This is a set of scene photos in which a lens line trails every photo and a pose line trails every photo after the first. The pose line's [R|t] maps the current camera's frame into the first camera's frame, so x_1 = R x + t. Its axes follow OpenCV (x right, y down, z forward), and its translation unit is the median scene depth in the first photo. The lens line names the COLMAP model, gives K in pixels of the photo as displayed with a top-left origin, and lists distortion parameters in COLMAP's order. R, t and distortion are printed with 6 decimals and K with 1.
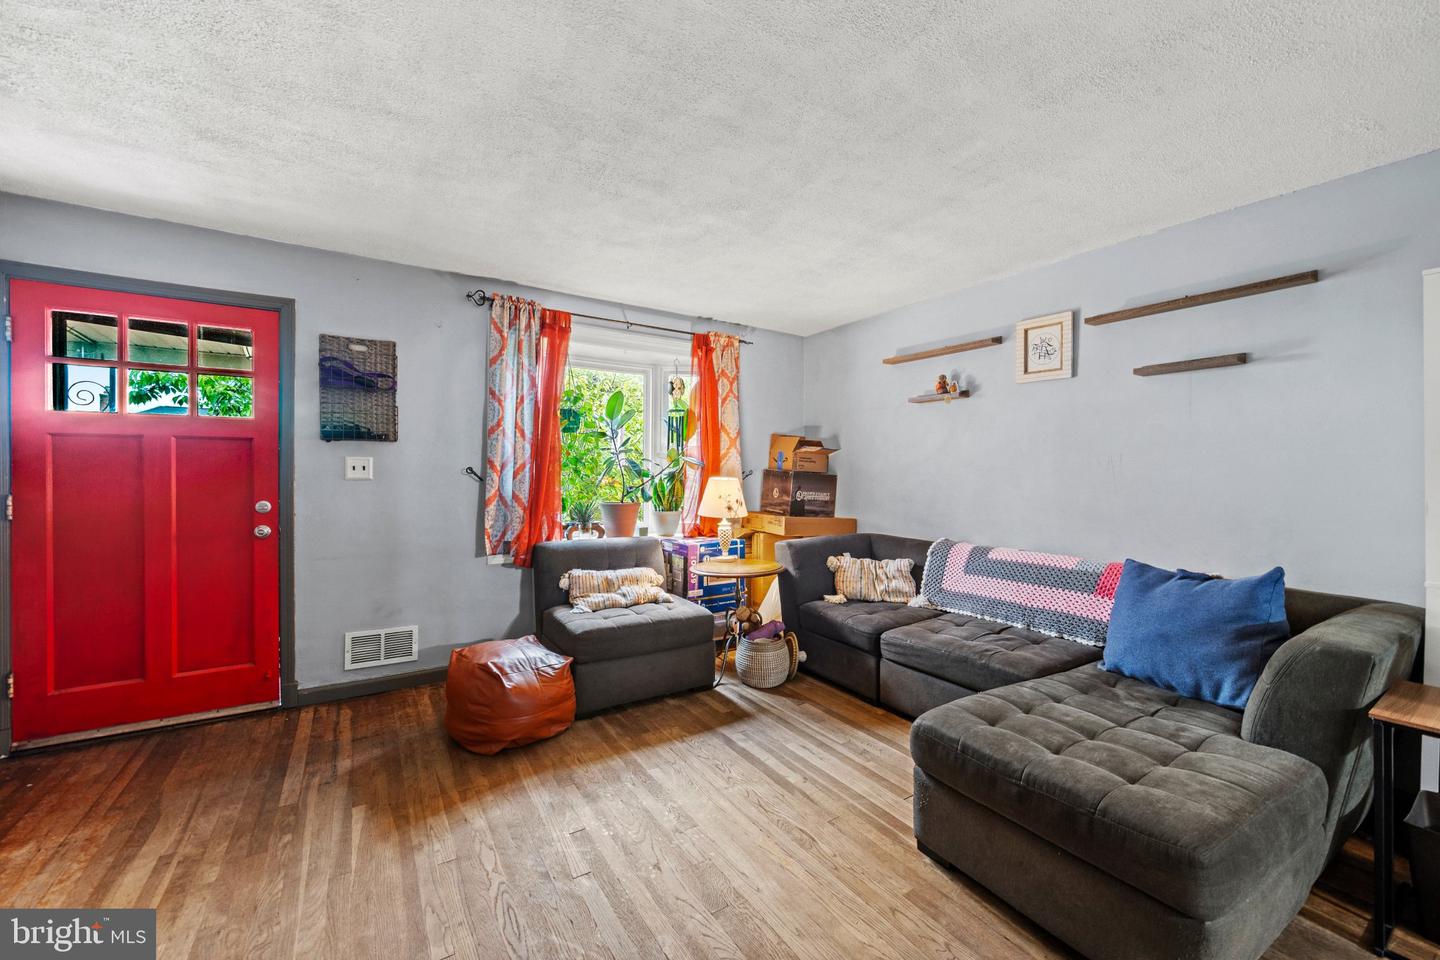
lens RADIAL K [[565.0, 0, 720.0], [0, 565.0, 480.0], [0, 0, 1]] dist [0.000478, -0.000039]
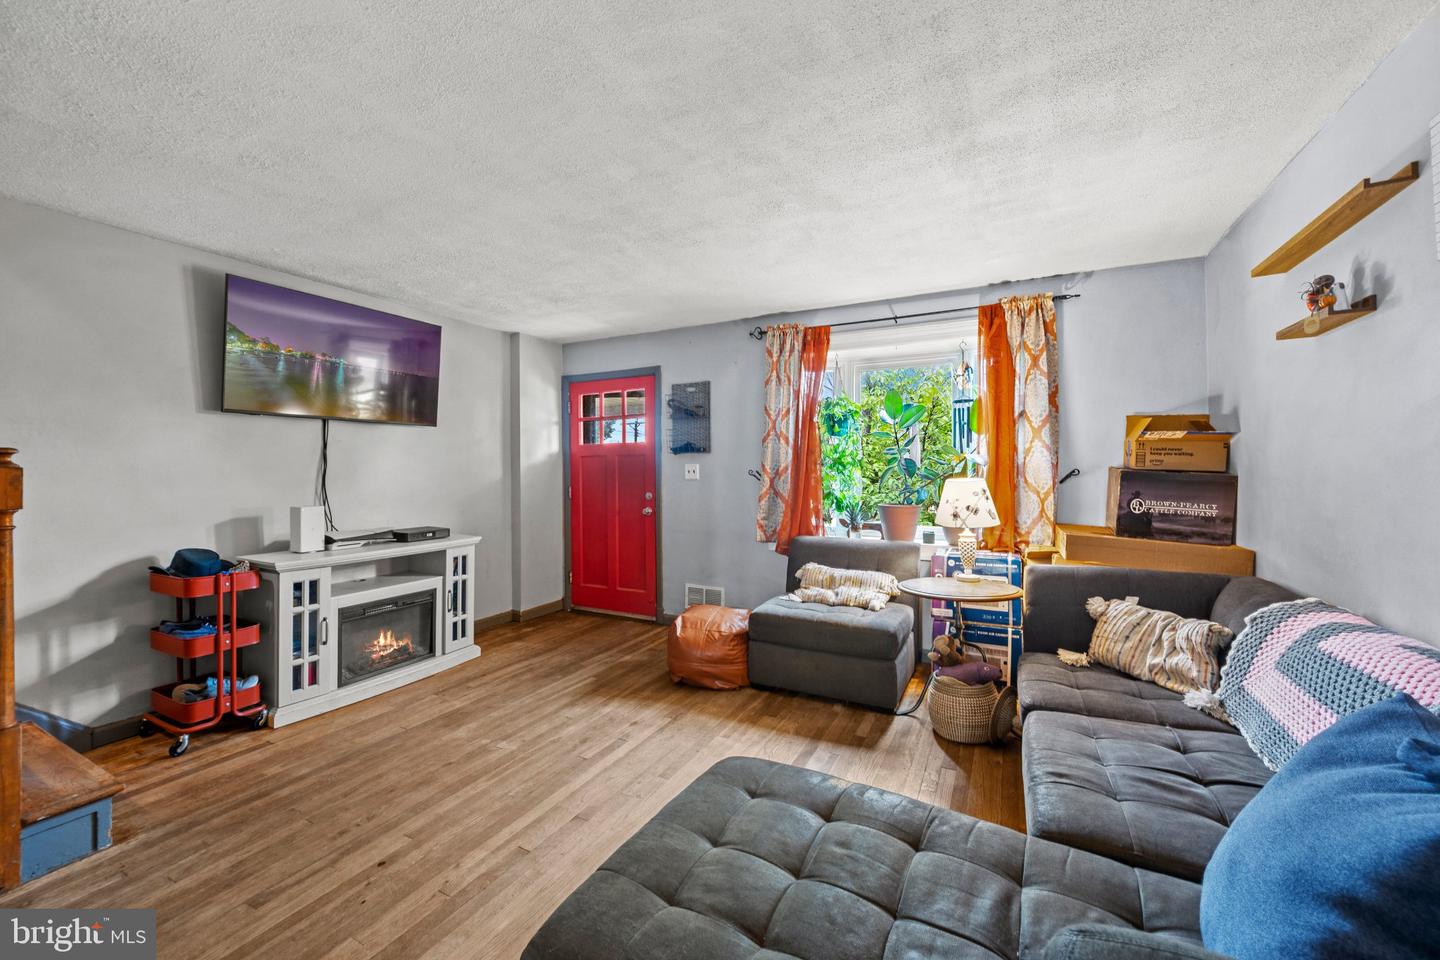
lens RADIAL K [[569.1, 0, 720.0], [0, 569.1, 480.0], [0, 0, 1]] dist [-0.002387, -0.000235]
pose [[0.500152, 0.003645, -0.865930, 0.633059], [-0.005107, 0.999986, 0.001260, -0.002114], [0.865923, 0.003792, 0.500163, 0.314169]]
